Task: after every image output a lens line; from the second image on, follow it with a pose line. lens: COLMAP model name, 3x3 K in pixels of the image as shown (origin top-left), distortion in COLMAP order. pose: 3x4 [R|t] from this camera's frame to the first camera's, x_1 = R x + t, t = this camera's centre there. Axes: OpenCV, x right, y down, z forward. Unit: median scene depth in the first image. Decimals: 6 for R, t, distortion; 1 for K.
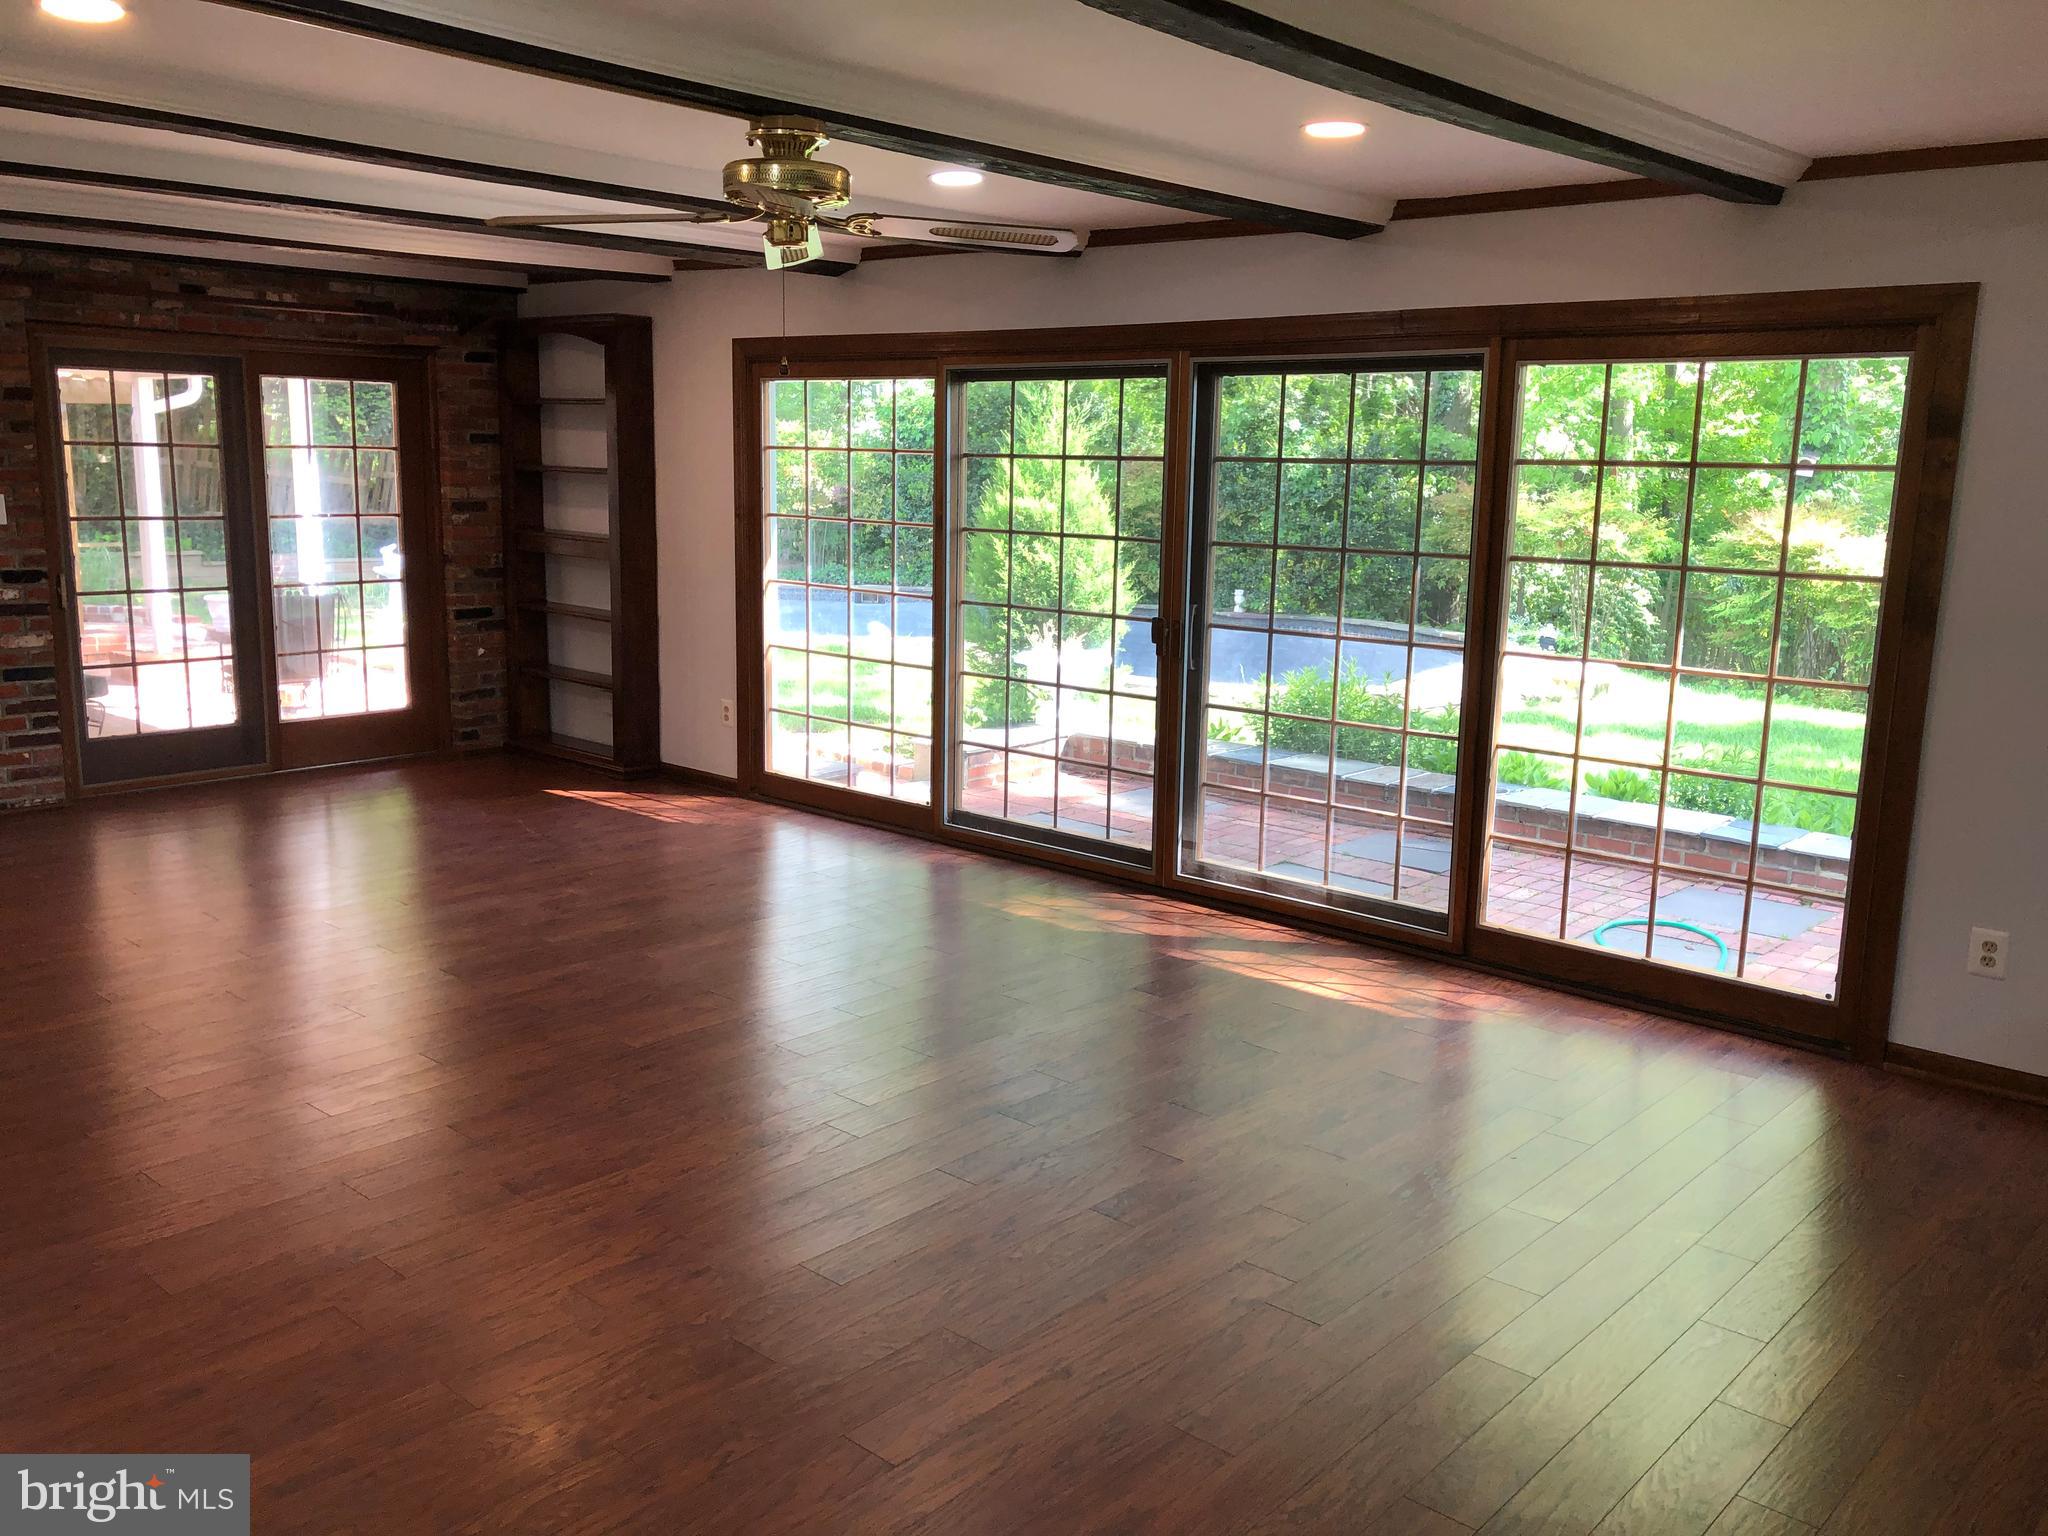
lens RADIAL K [[1673.0, 0, 1037.0], [0, 1673.0, 753.6], [0, 0, 1]] dist [0.042427, -0.039742]
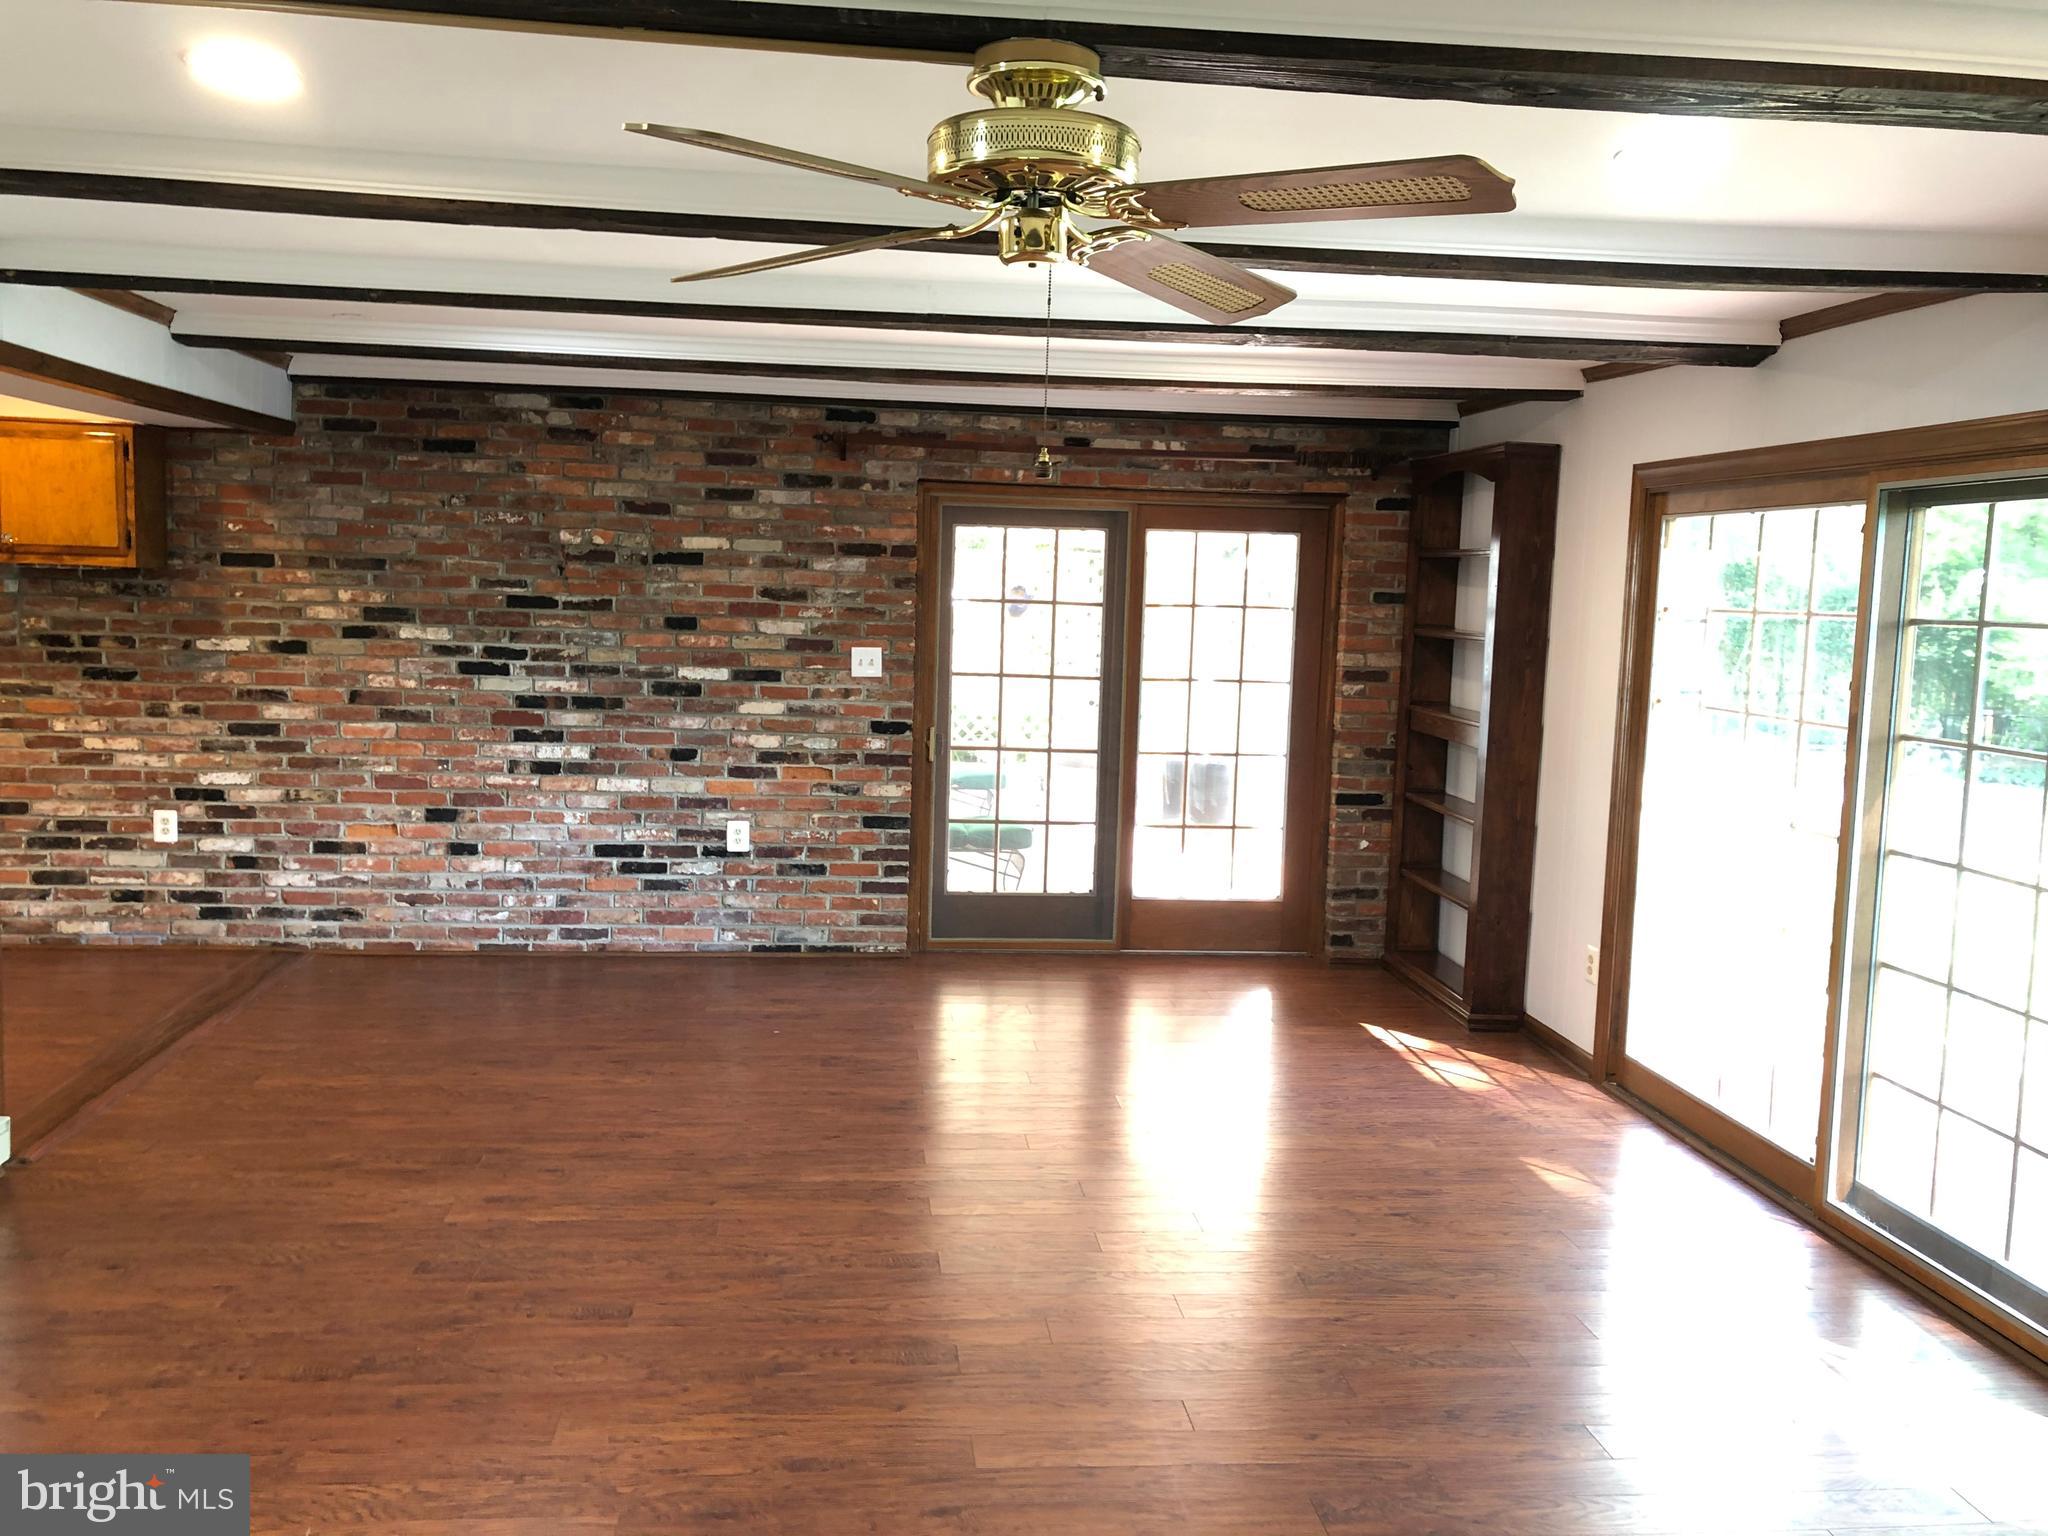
lens RADIAL K [[1673.0, 0, 1005.8], [0, 1673.0, 776.7], [0, 0, 1]] dist [0.042427, -0.039742]
pose [[0.728724, 0.081269, -0.679968, 0.123908], [-0.137551, 0.990068, -0.029082, -0.049536], [0.670850, 0.114723, 0.732665, 0.275256]]
